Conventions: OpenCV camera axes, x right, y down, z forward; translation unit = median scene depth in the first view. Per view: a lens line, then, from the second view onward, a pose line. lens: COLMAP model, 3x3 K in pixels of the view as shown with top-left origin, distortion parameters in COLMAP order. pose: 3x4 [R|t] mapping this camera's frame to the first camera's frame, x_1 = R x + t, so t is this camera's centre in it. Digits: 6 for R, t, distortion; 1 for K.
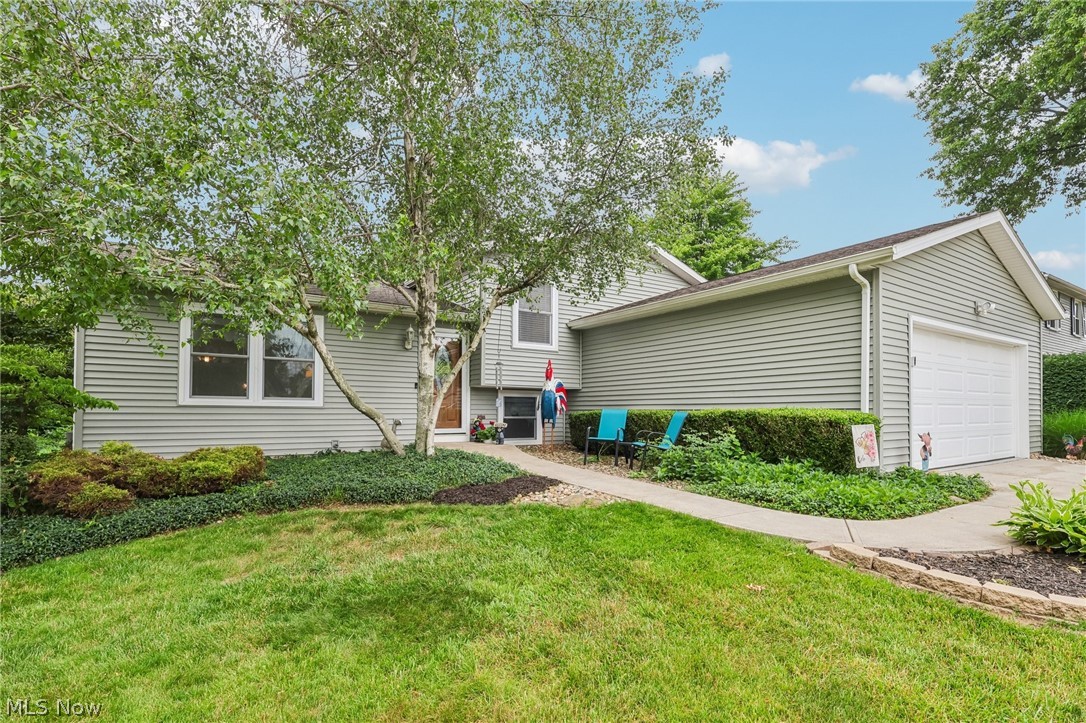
lens RADIAL K [[513.5, 0, 544.7], [0, 513.5, 410.2], [0, 0, 1]] dist [0.000750, 0.000060]
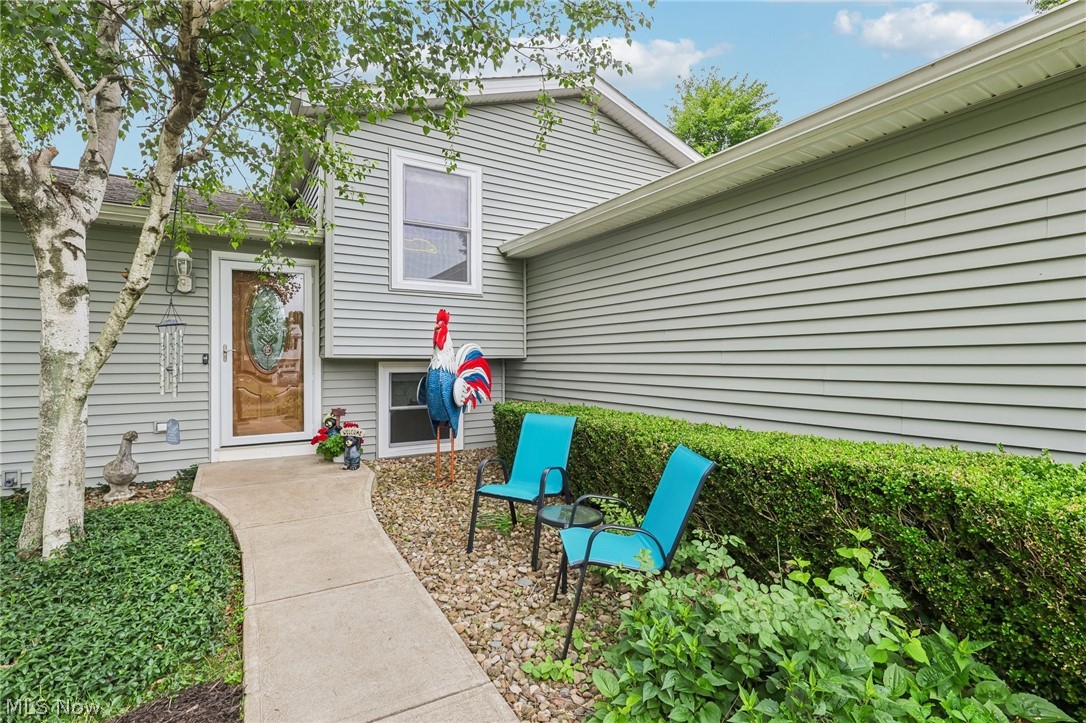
lens RADIAL K [[507.0, 0, 543.0], [0, 507.0, 361.5], [0, 0, 1]] dist [0.002881, 0.000347]
pose [[0.999249, -0.005959, -0.038276, 0.123368], [0.006188, 0.999964, 0.005871, -0.044060], [0.038240, -0.006103, 0.999250, 0.452031]]
